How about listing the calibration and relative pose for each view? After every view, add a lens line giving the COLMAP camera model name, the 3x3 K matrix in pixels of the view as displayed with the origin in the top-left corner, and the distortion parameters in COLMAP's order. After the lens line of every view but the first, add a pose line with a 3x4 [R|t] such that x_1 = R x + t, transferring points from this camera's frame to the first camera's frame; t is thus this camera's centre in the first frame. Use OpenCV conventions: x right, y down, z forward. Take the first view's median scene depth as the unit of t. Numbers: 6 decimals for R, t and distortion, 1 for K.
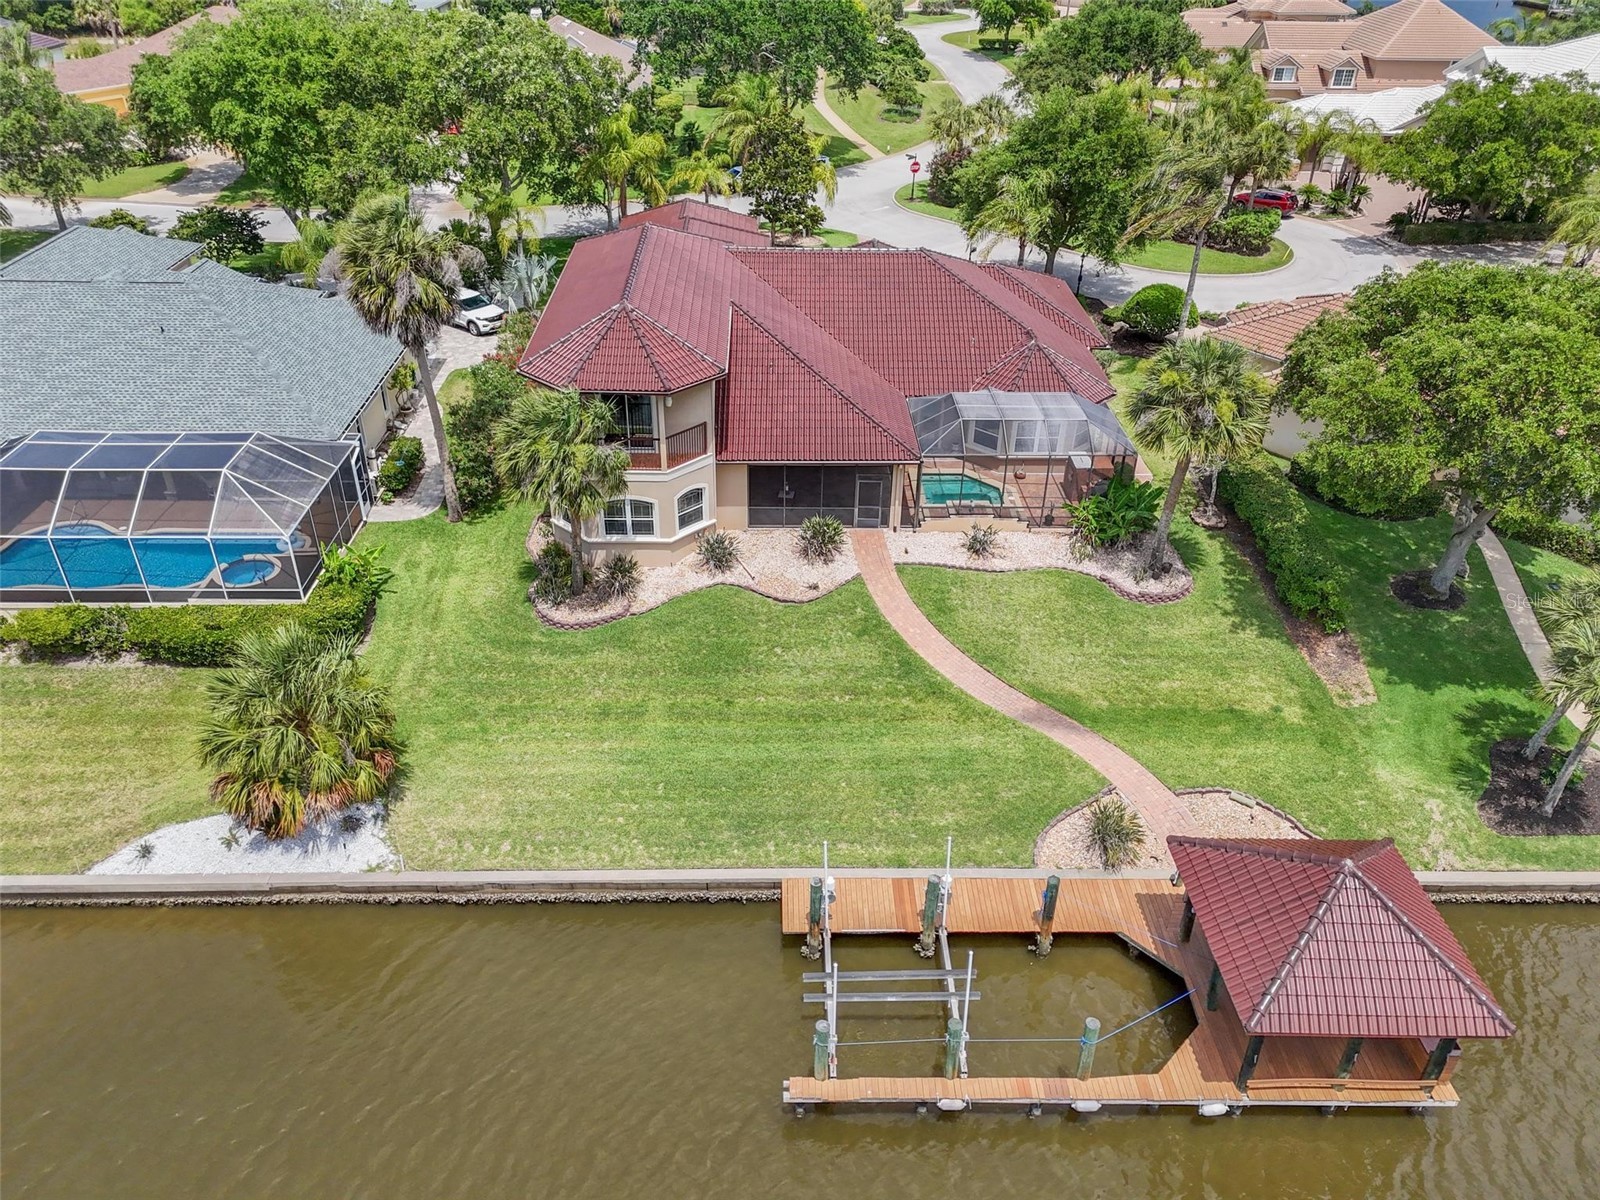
lens RADIAL K [[1176.8, 0, 800.0], [0, 1176.8, 600.0], [0, 0, 1]] dist [0.053341, -0.004259]
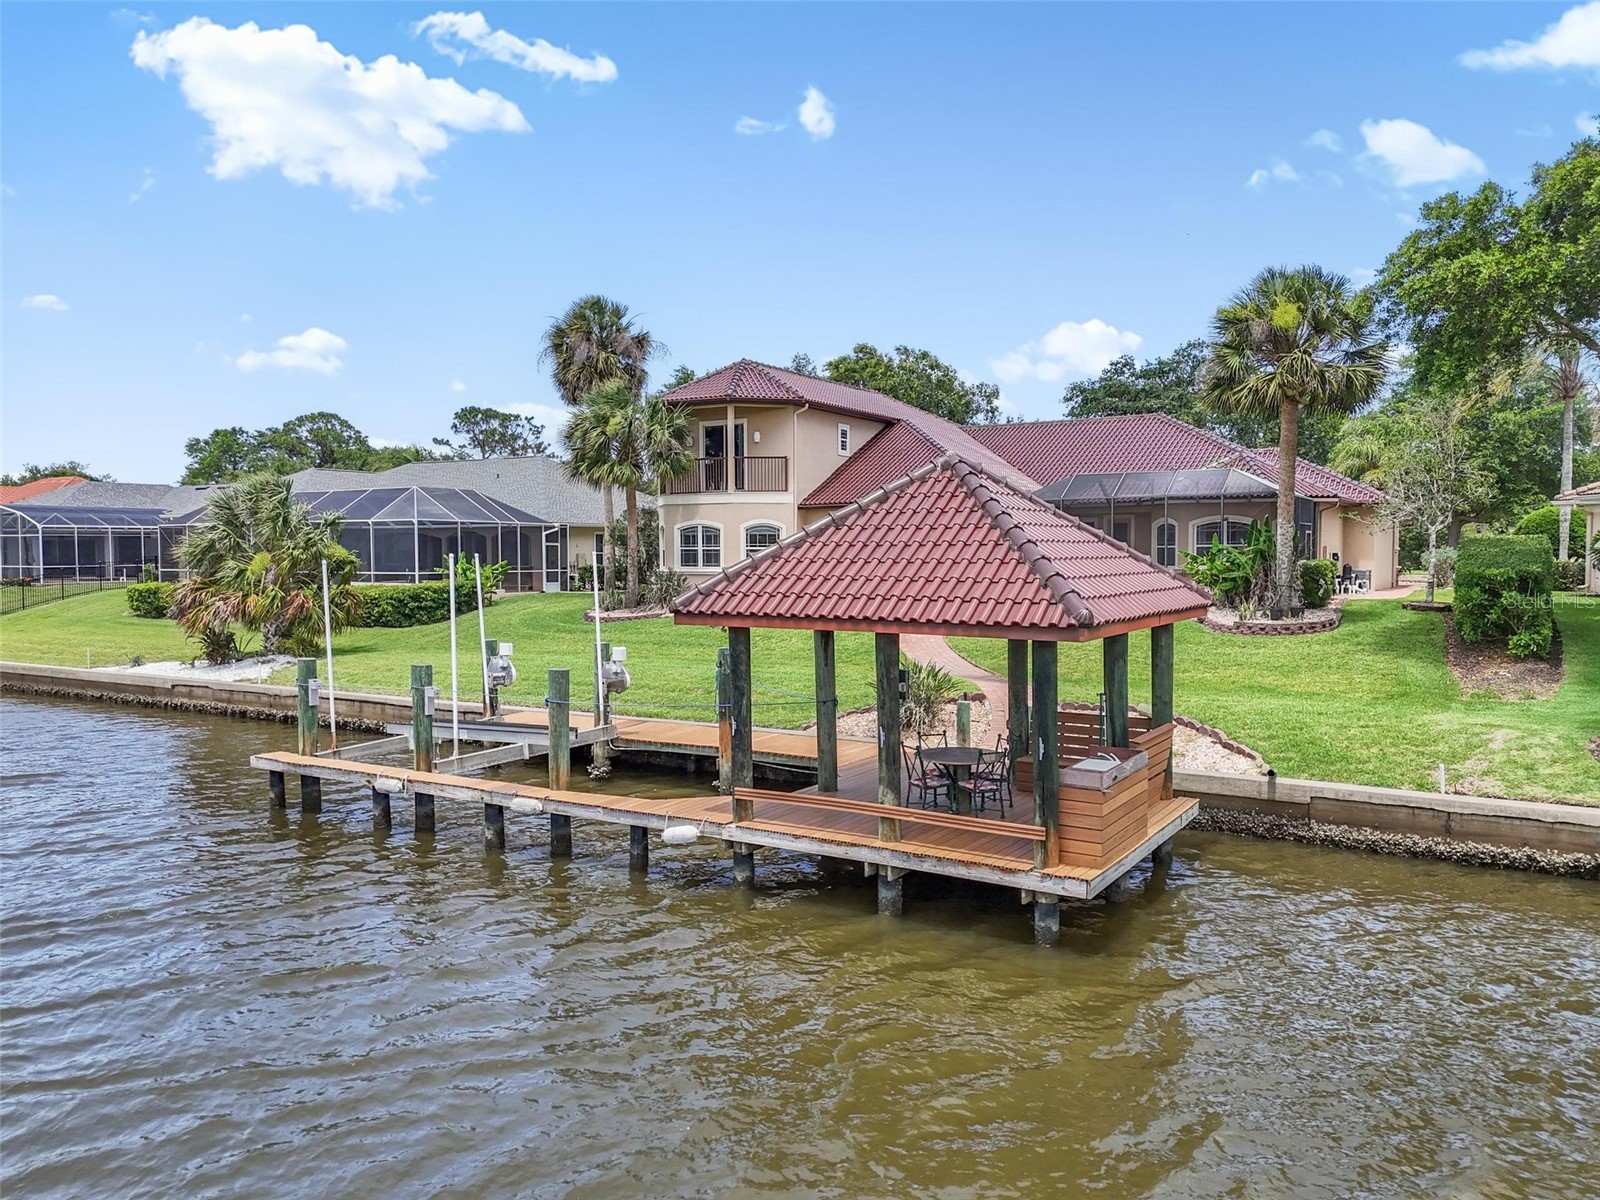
lens RADIAL K [[1176.8, 0, 800.0], [0, 1176.8, 600.0], [0, 0, 1]] dist [0.053341, -0.004259]
pose [[0.837551, 0.001763, -0.546356, 0.464140], [-0.268655, 0.872078, -0.409028, 0.350705], [0.475744, 0.489363, 0.730884, 0.346469]]
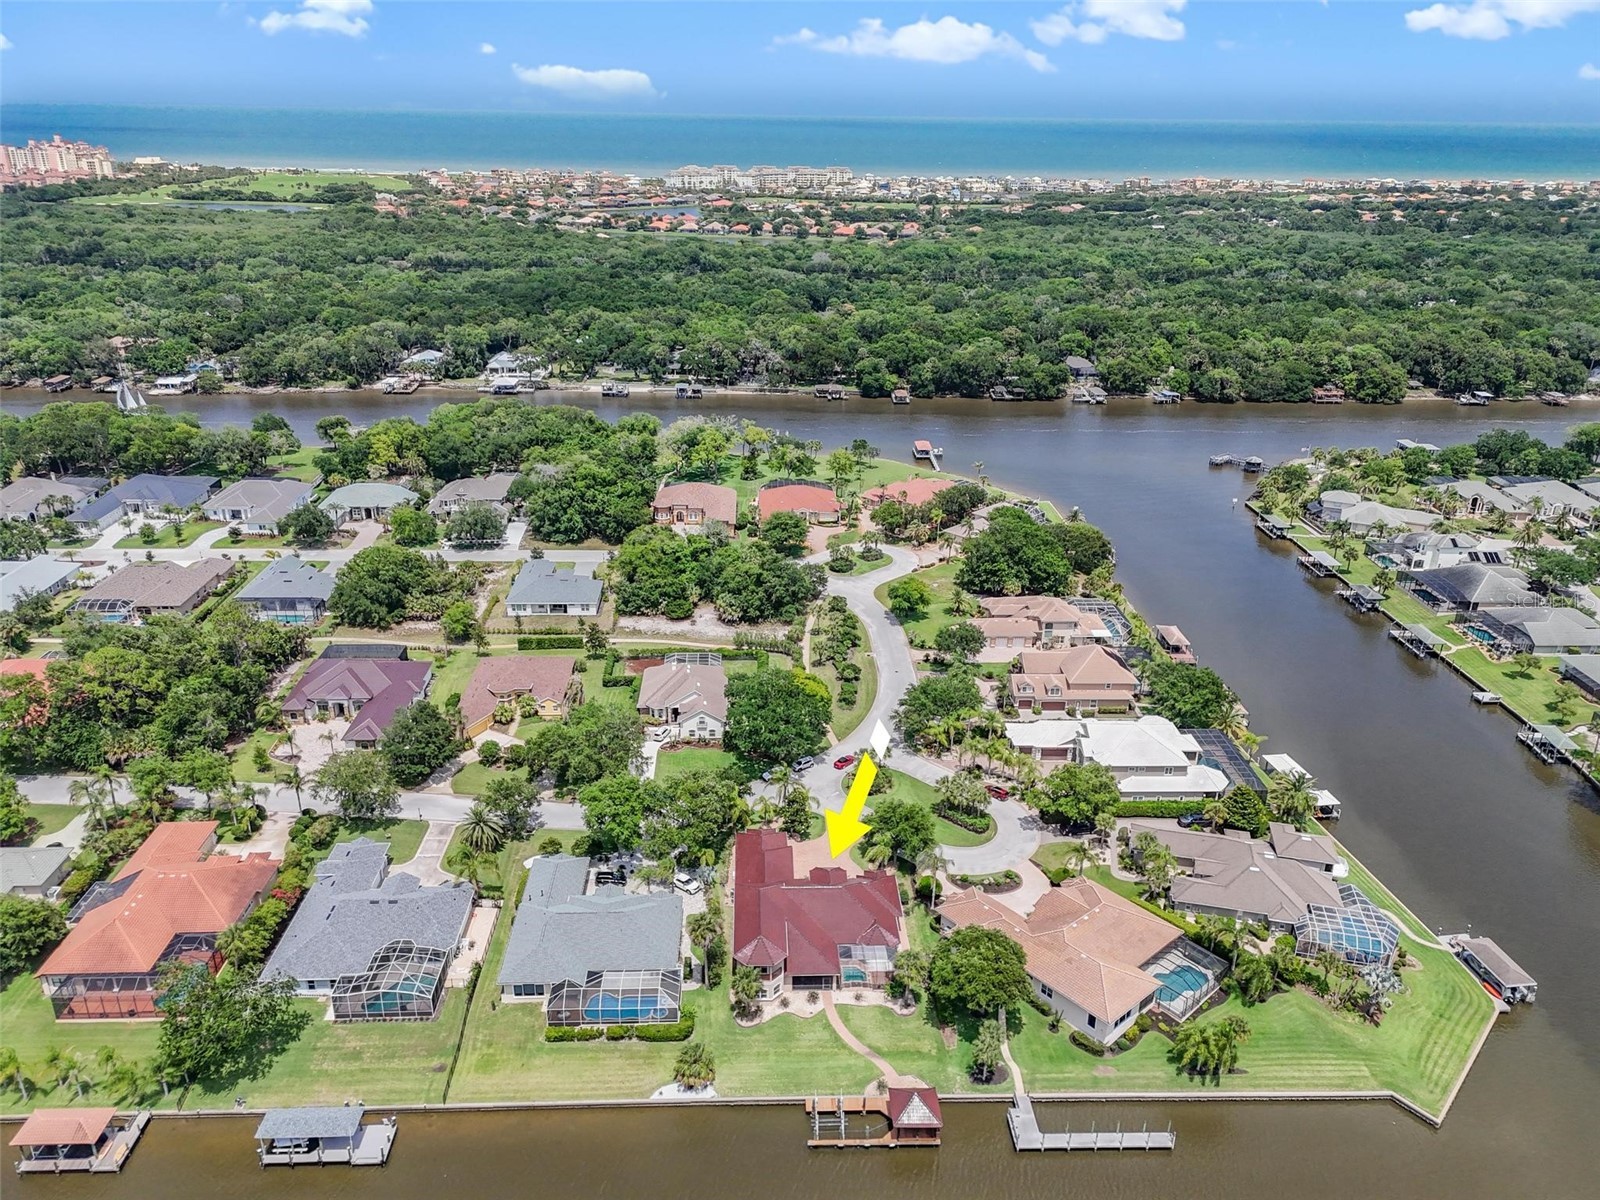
lens RADIAL K [[1176.8, 0, 800.0], [0, 1176.8, 600.0], [0, 0, 1]] dist [0.053341, -0.004259]
pose [[0.999895, -0.007259, 0.012530, -0.060594], [0.009319, 0.984864, -0.173078, -0.641209], [-0.011084, 0.173177, 0.984828, -2.851180]]
